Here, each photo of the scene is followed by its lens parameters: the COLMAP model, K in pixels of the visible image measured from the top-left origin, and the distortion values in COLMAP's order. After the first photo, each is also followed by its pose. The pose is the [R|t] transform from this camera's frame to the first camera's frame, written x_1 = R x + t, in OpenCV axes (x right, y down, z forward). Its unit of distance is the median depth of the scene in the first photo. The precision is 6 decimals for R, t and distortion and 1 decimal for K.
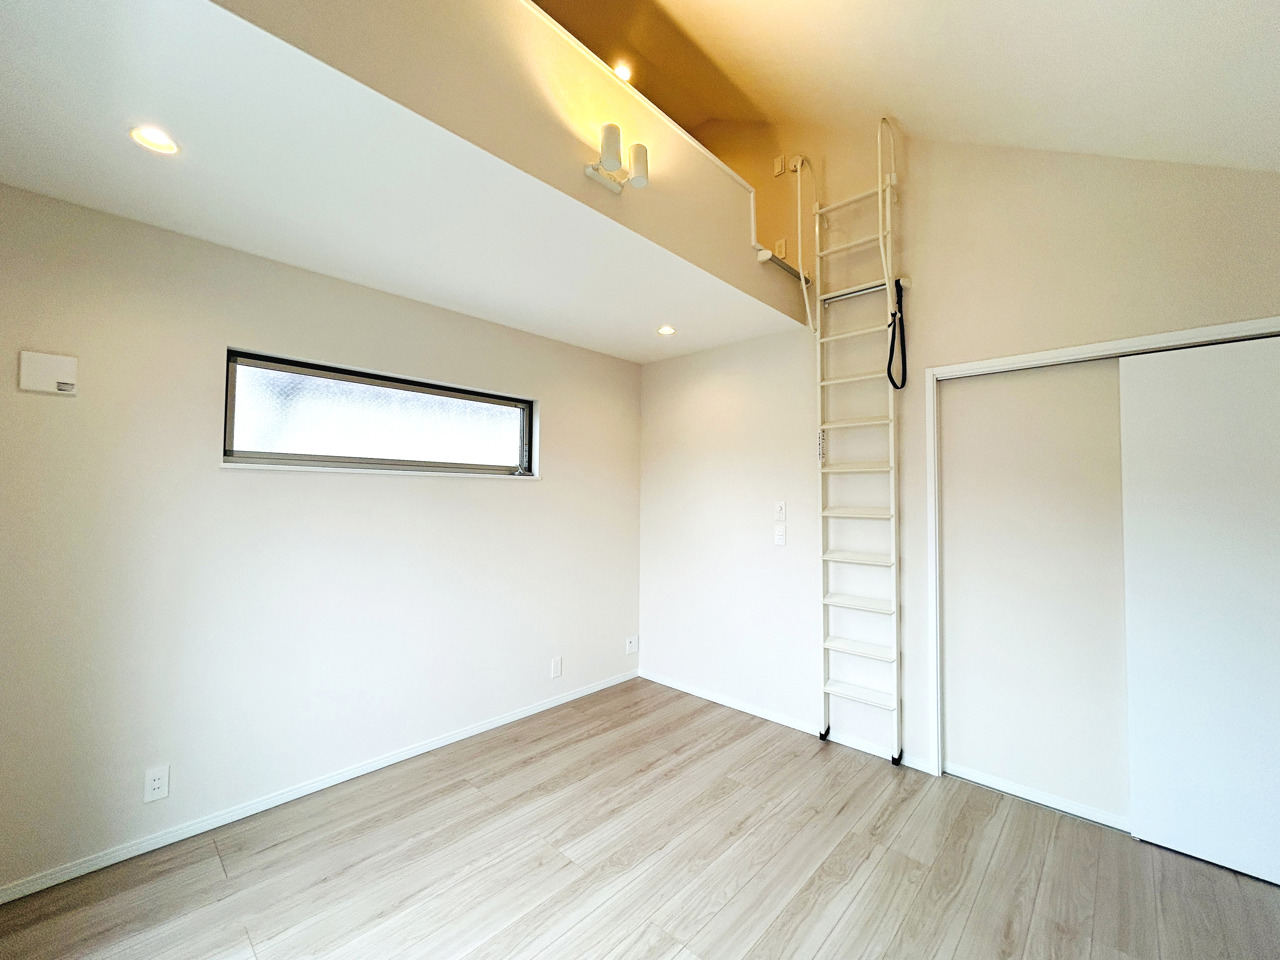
lens RADIAL K [[522.2, 0, 646.7], [0, 522.2, 478.4], [0, 0, 1]] dist [0.002097, 0.000487]
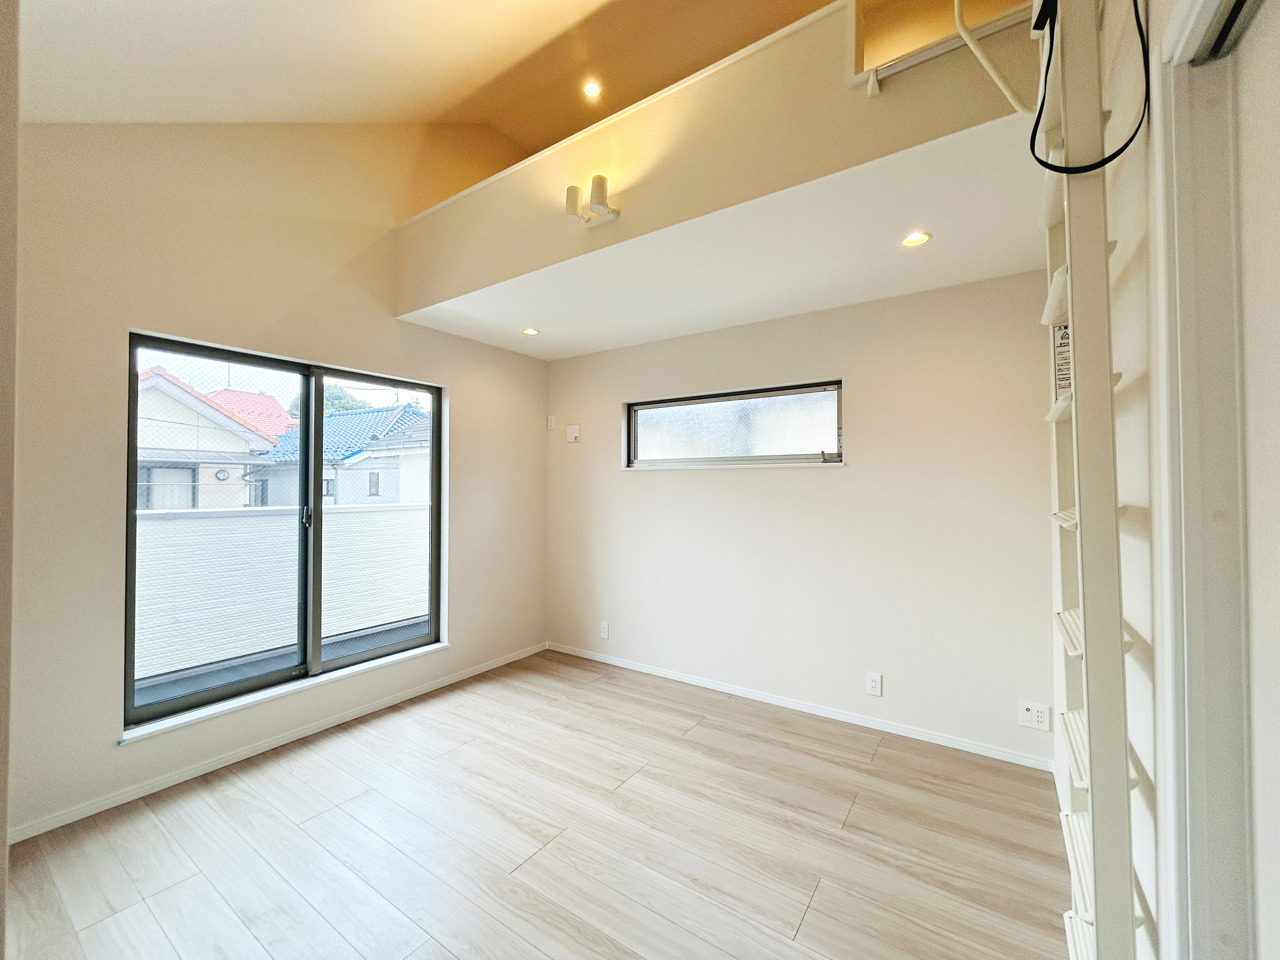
lens RADIAL K [[522.2, 0, 634.0], [0, 522.2, 484.8], [0, 0, 1]] dist [0.002097, 0.000487]
pose [[0.136488, -0.011927, -0.990570, 0.892967], [0.040785, 0.999147, -0.006411, 0.037098], [0.989802, -0.039525, 0.136858, 0.727872]]
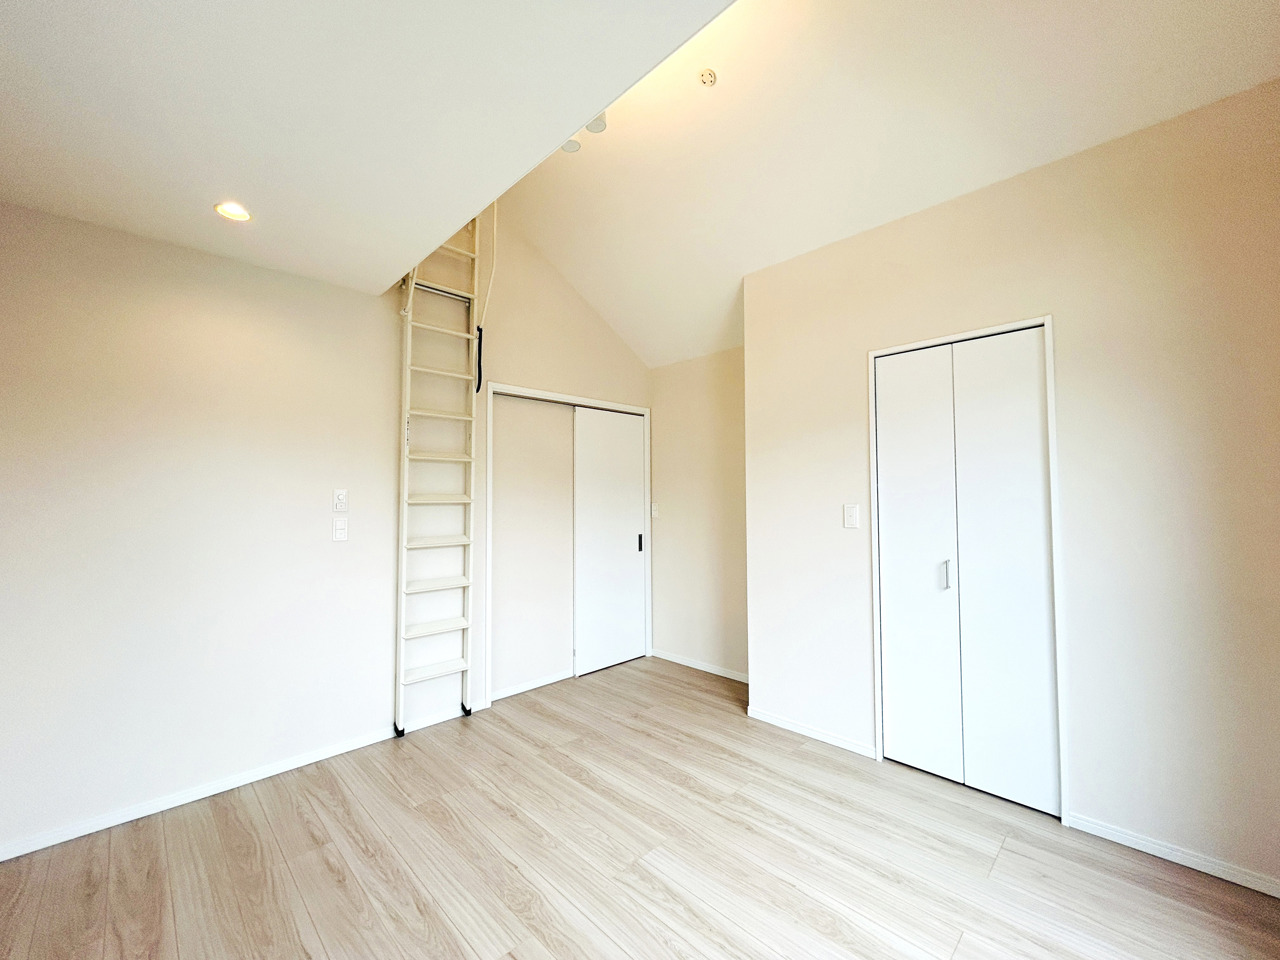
lens RADIAL K [[522.2, 0, 640.5], [0, 522.2, 476.1], [0, 0, 1]] dist [0.002097, 0.000487]
pose [[0.040378, 0.028899, 0.998766, -0.760284], [-0.029290, 0.999186, -0.027727, 0.044083], [-0.998755, -0.028134, 0.041191, 0.656135]]
